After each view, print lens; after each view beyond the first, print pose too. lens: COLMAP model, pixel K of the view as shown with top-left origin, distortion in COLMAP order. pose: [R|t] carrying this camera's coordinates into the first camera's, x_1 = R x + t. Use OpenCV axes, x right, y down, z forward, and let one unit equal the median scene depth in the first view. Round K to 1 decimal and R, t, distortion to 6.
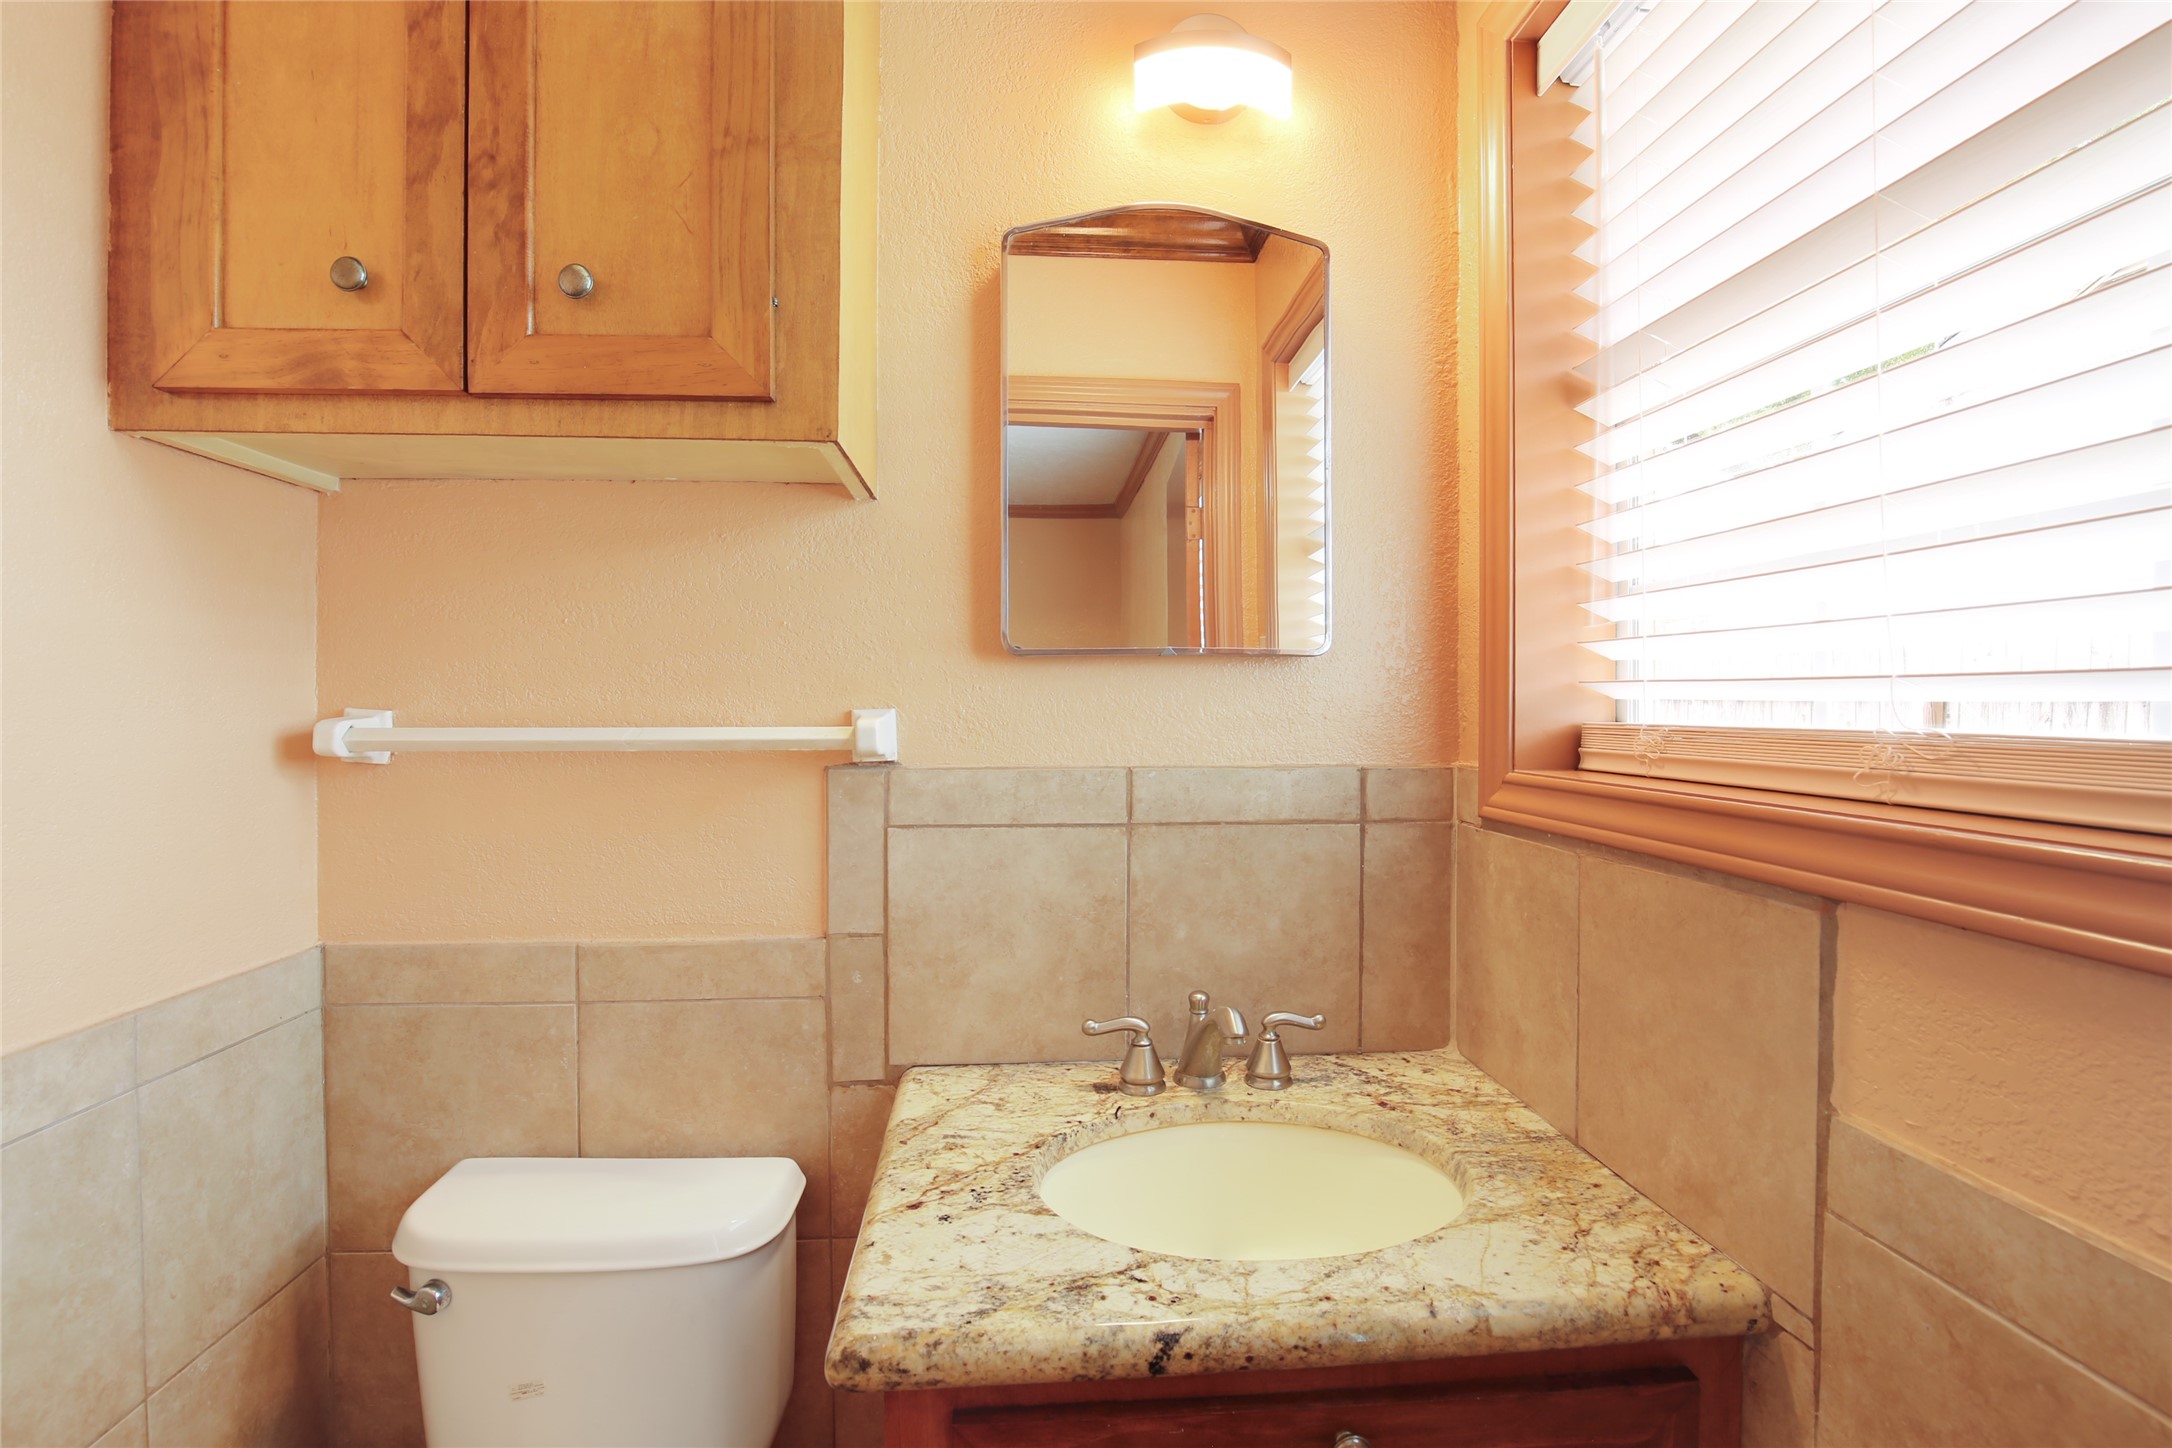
lens RADIAL K [[1013.1, 0, 1089.4], [0, 1013.1, 715.0], [0, 0, 1]] dist [-0.039470, 0.009542]
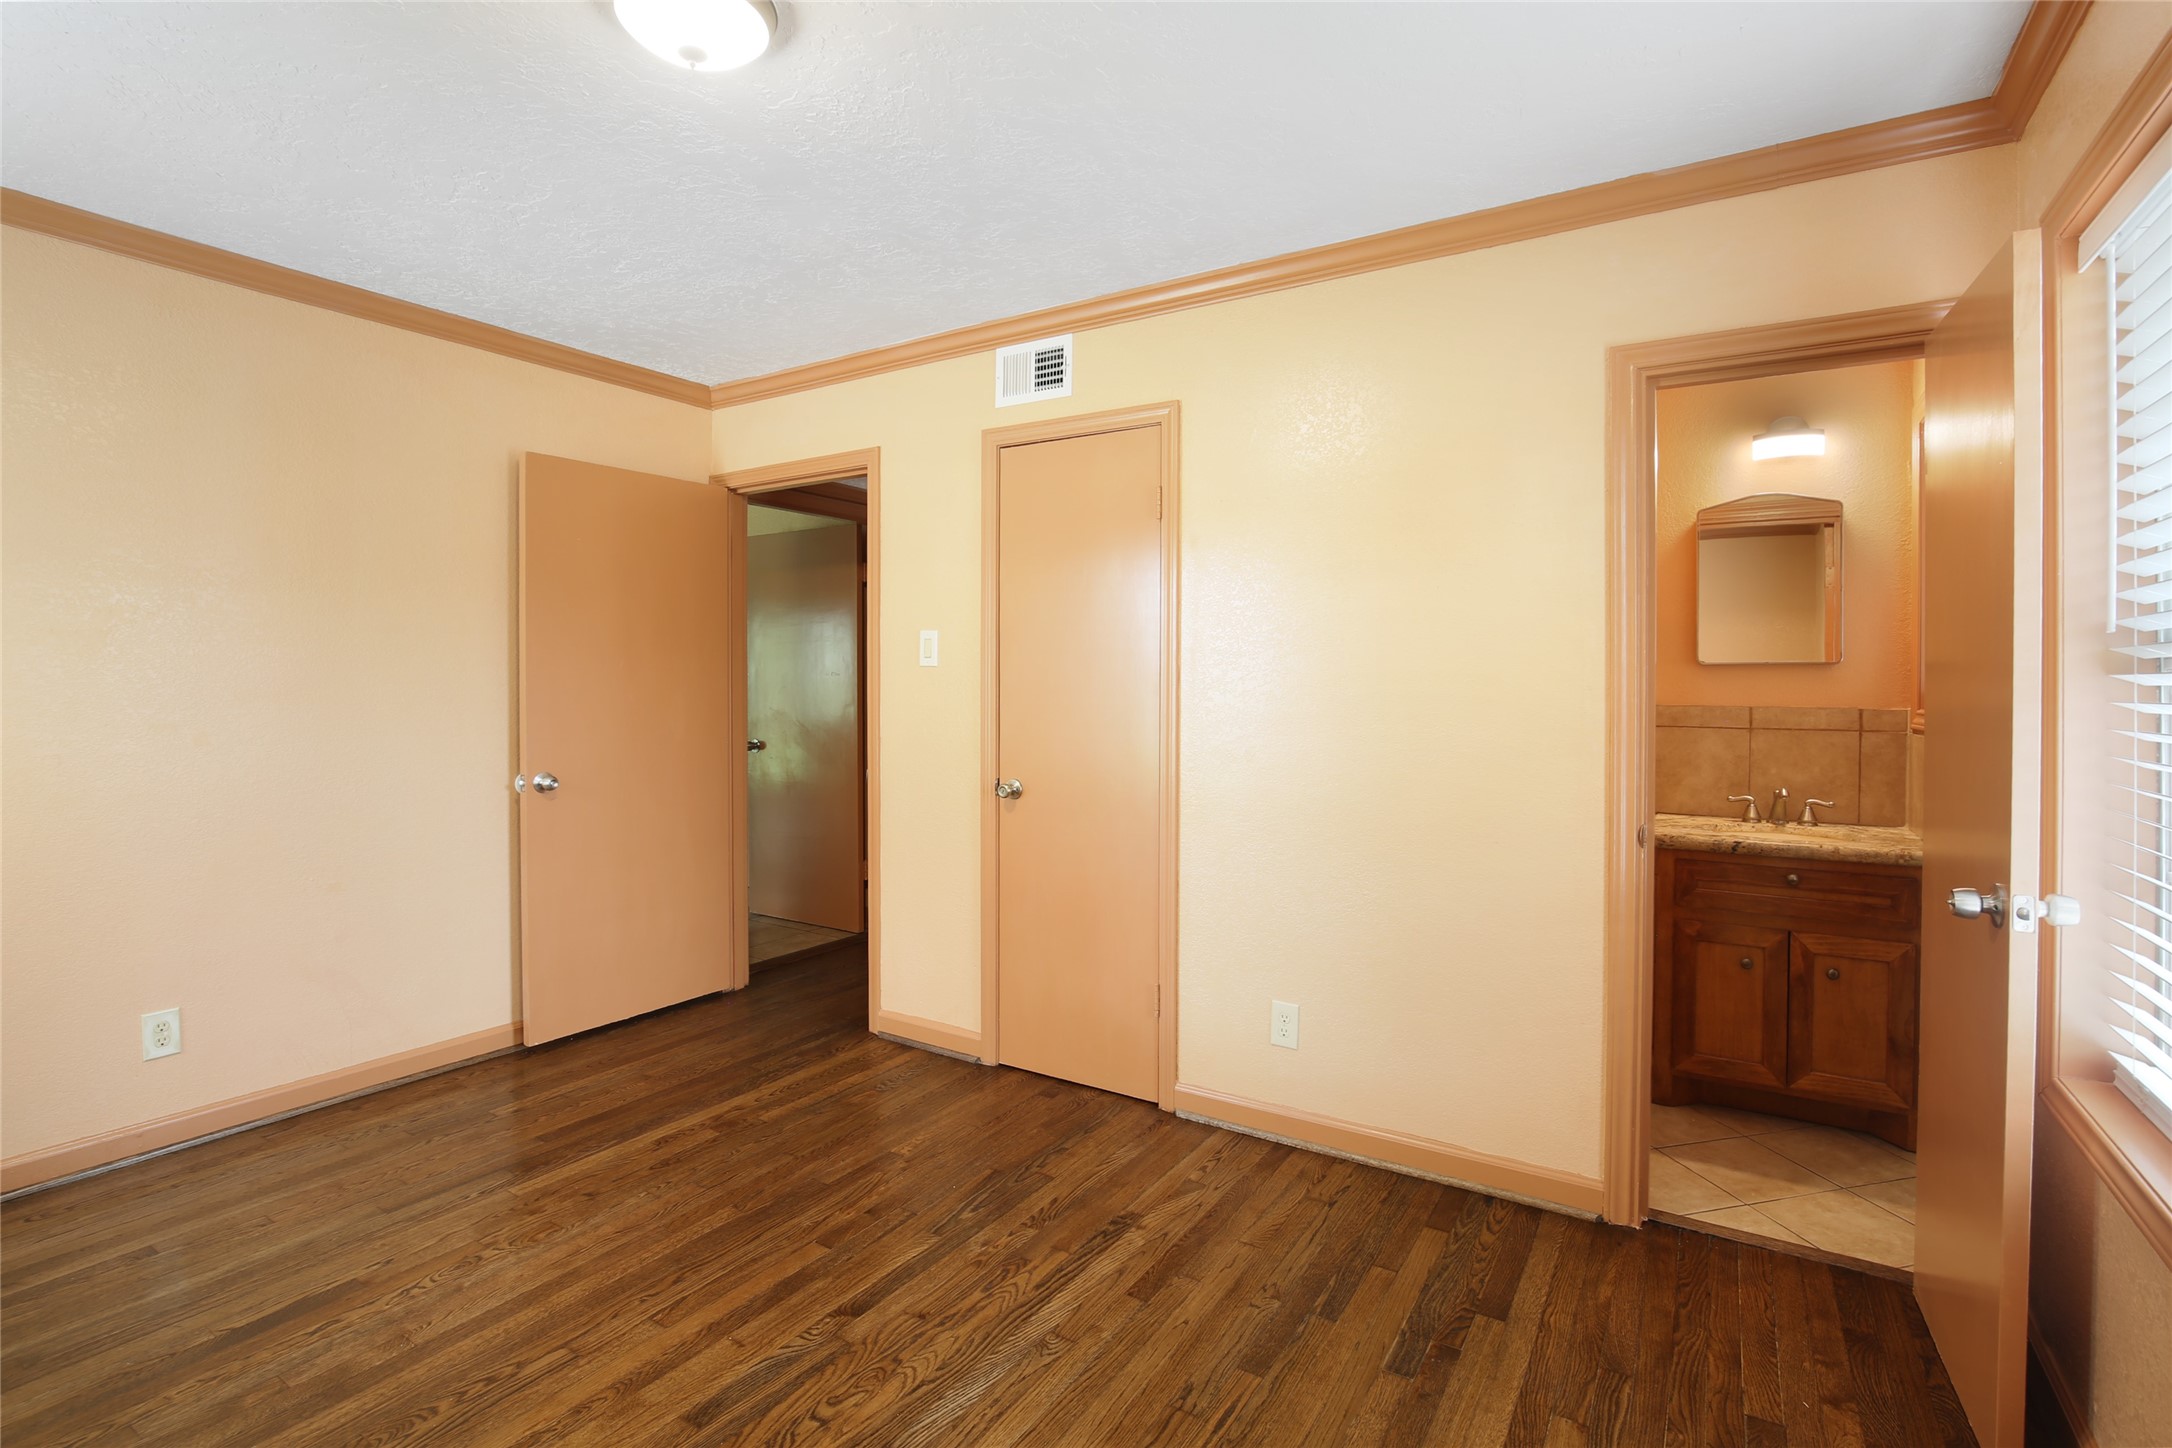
lens RADIAL K [[1013.1, 0, 1089.4], [0, 1013.1, 715.0], [0, 0, 1]] dist [-0.039470, 0.009542]
pose [[0.798826, 0.020951, -0.601197, 0.225822], [-0.005905, 0.999618, 0.026989, 0.011914], [0.601533, -0.018009, 0.798645, -2.141847]]
